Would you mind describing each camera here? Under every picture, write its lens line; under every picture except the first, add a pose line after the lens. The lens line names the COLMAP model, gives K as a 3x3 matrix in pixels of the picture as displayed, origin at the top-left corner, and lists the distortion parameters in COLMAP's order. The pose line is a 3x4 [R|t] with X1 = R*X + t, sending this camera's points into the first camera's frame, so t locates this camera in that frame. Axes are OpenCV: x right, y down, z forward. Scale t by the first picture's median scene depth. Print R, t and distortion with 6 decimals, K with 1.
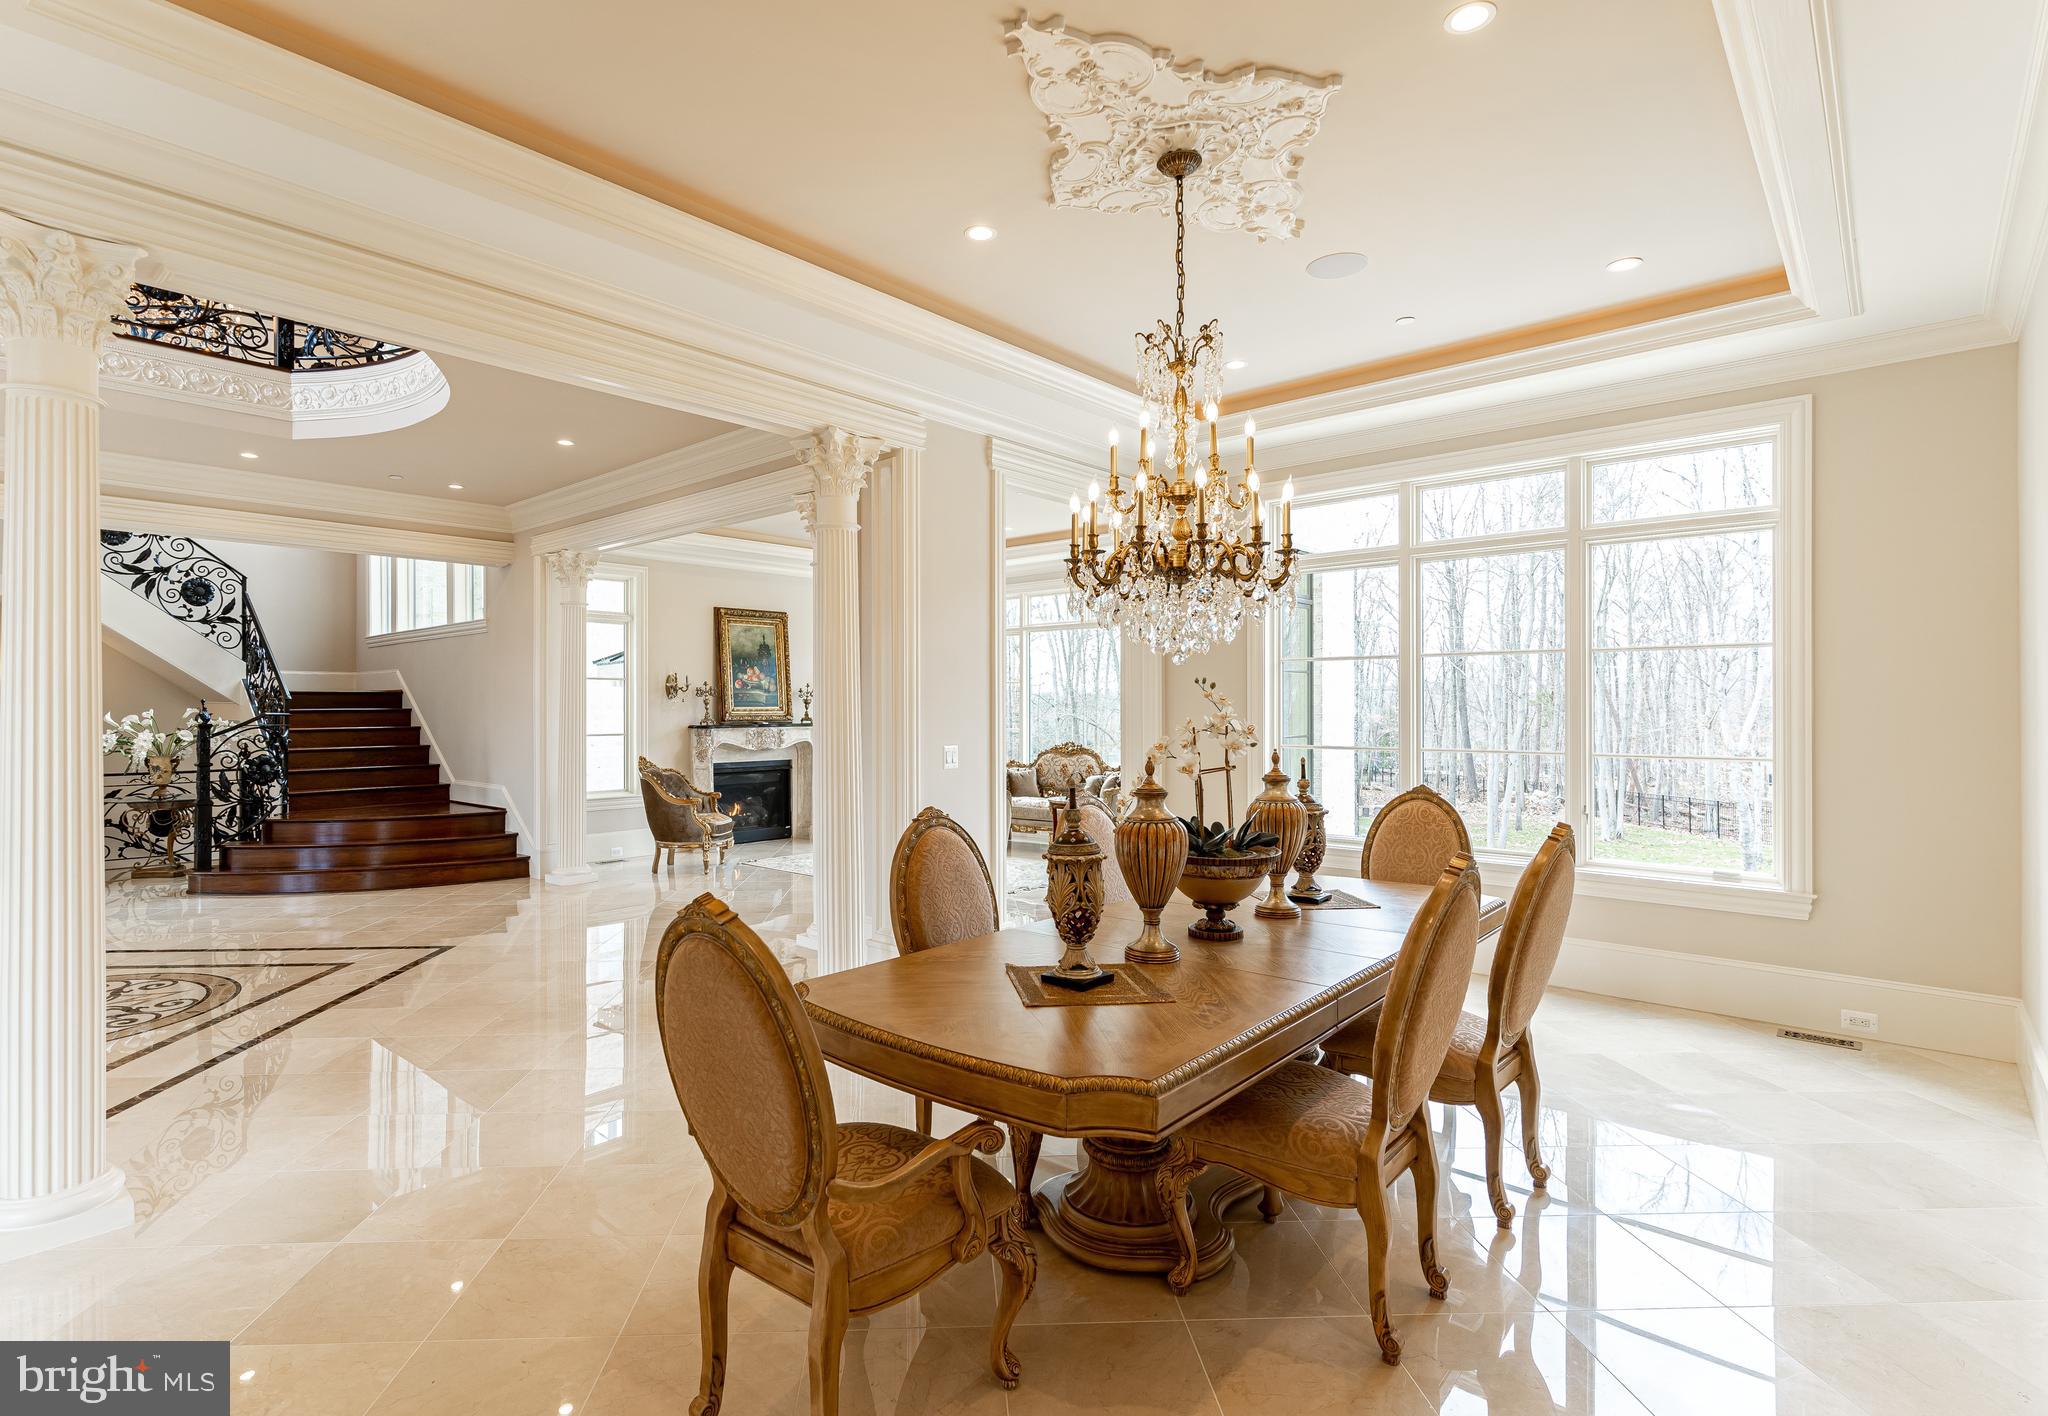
lens RADIAL K [[1000.4, 0, 975.8], [0, 1000.4, 735.3], [0, 0, 1]] dist [-0.014607, -0.000222]
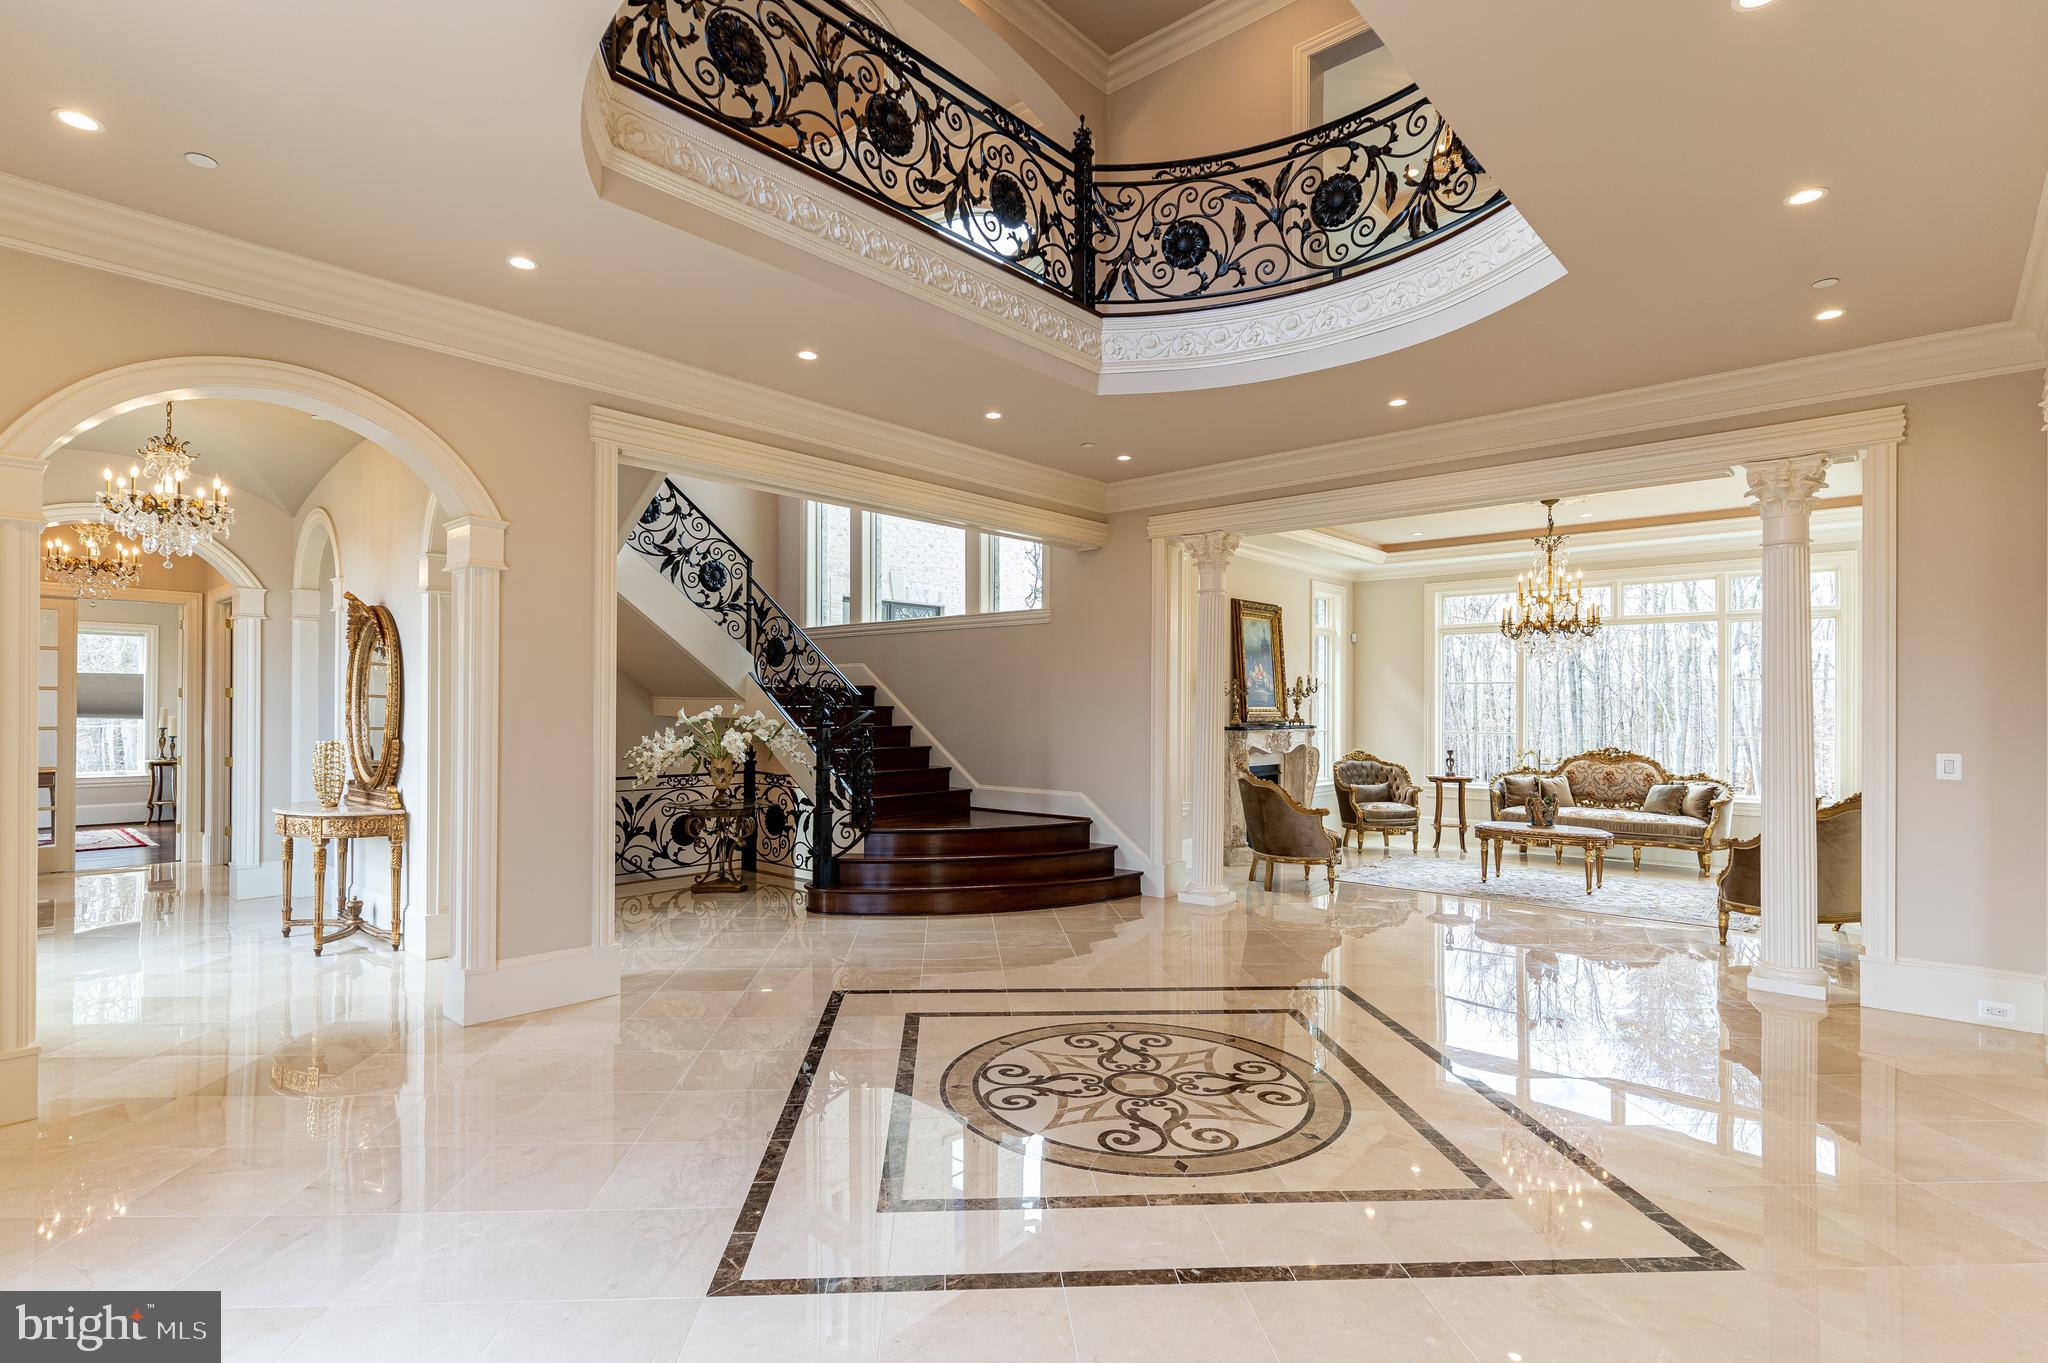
lens RADIAL K [[984.3, 0, 993.3], [0, 984.3, 712.6], [0, 0, 1]] dist [-0.000792, 0.000612]
pose [[0.999897, 0.007855, -0.012005, -0.506761], [-0.008090, 0.999774, -0.019673, -0.003523], [0.011847, 0.019768, 0.999734, 0.099022]]
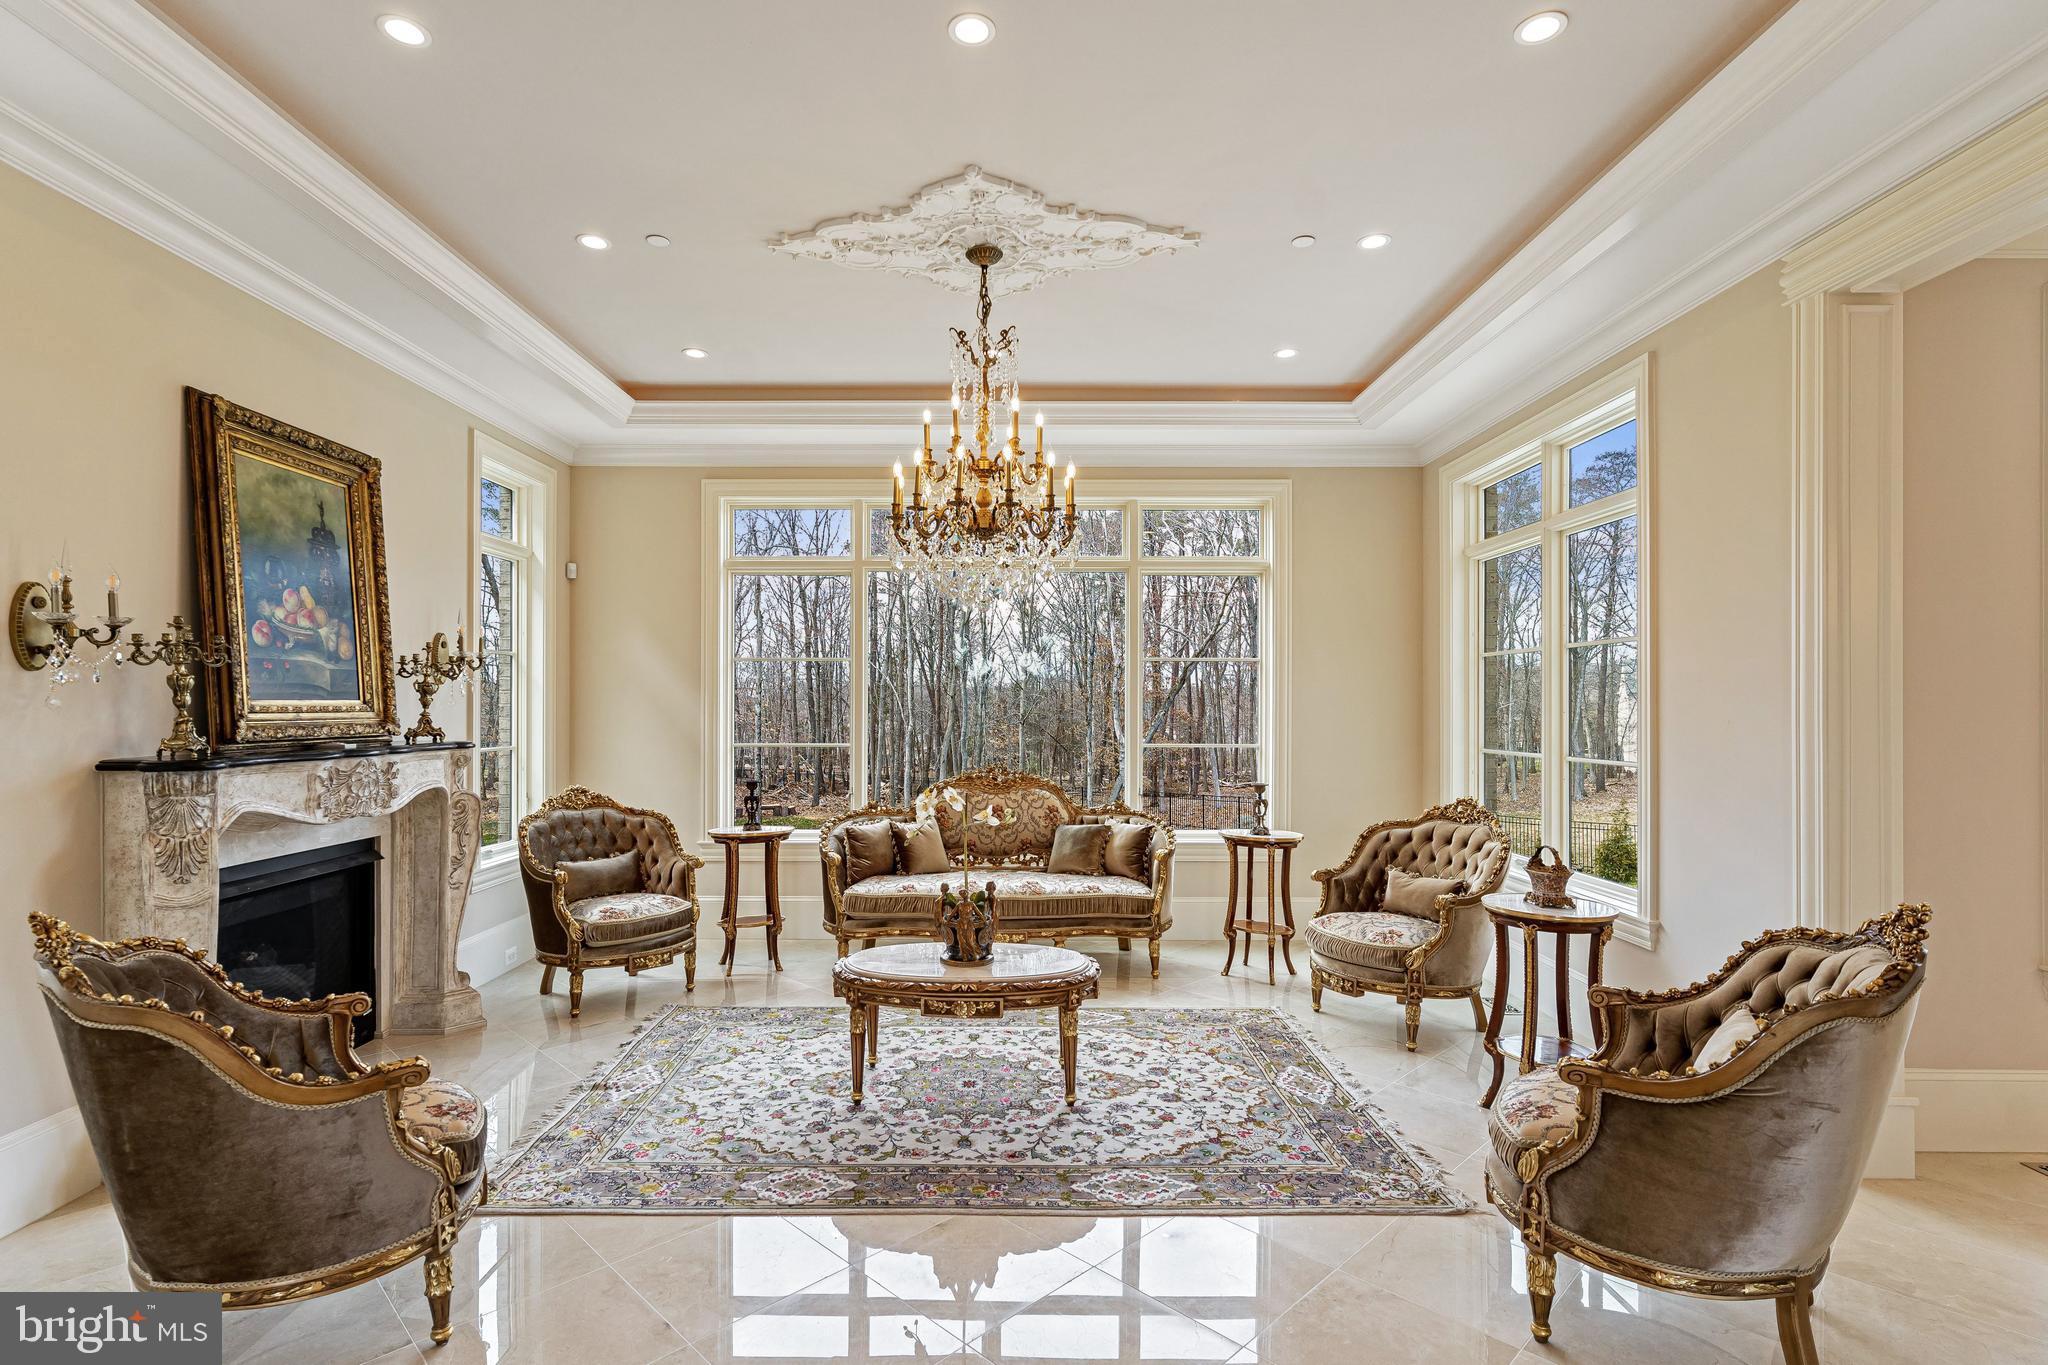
lens RADIAL K [[984.3, 0, 1016.0], [0, 984.3, 691.0], [0, 0, 1]] dist [-0.000792, 0.000612]
pose [[0.740359, 0.014000, 0.672066, -0.297956], [0.013155, 0.999290, -0.035309, -0.017744], [-0.672083, 0.034982, 0.739649, 0.636332]]
